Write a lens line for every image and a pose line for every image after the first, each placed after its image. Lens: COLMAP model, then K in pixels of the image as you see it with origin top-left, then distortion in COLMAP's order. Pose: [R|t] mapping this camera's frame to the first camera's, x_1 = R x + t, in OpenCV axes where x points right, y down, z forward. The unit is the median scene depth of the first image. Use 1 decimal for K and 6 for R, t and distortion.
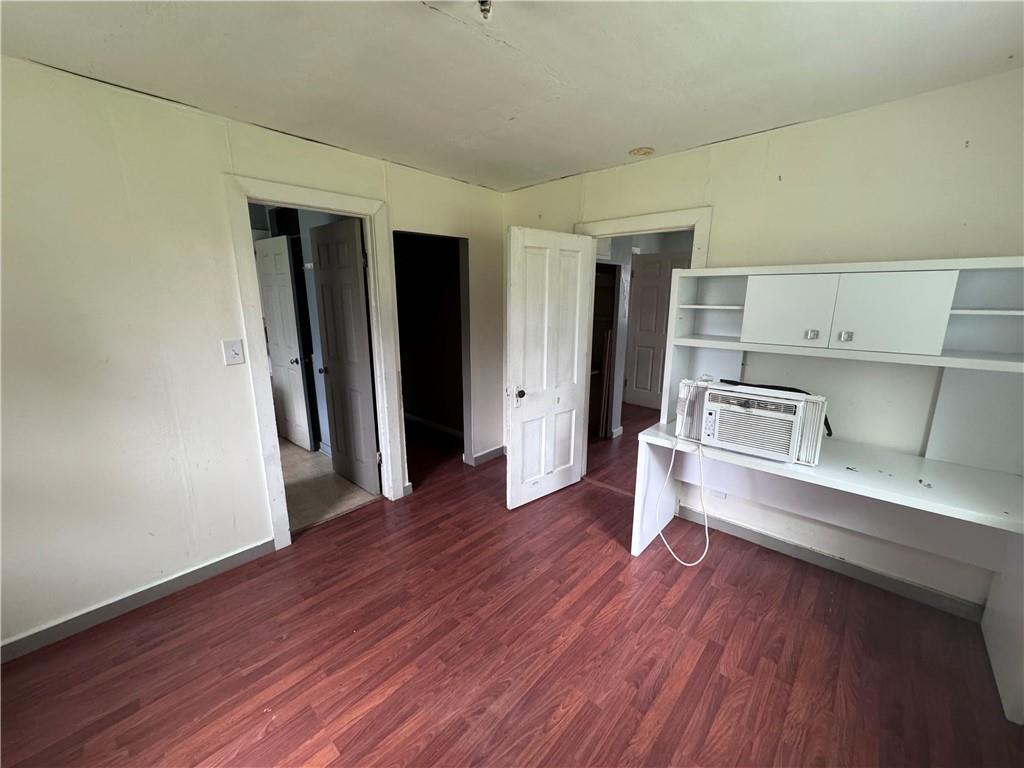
lens RADIAL K [[410.2, 0, 512.0], [0, 410.2, 384.0], [0, 0, 1]] dist [-0.001383, -0.000315]
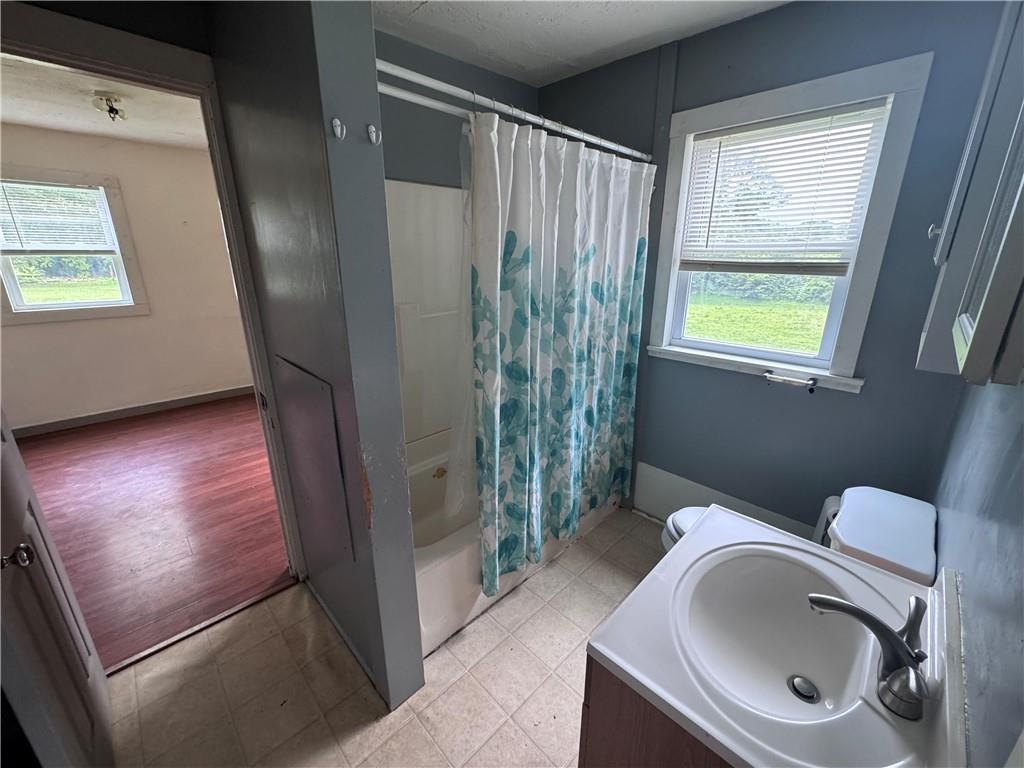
lens RADIAL K [[410.2, 0, 512.0], [0, 410.2, 384.0], [0, 0, 1]] dist [-0.001383, -0.000315]
pose [[-0.997760, 0.017757, 0.064494, -1.619546], [0.049071, 0.849533, 0.525249, -0.481350], [-0.045463, 0.527237, -0.848501, 2.316352]]
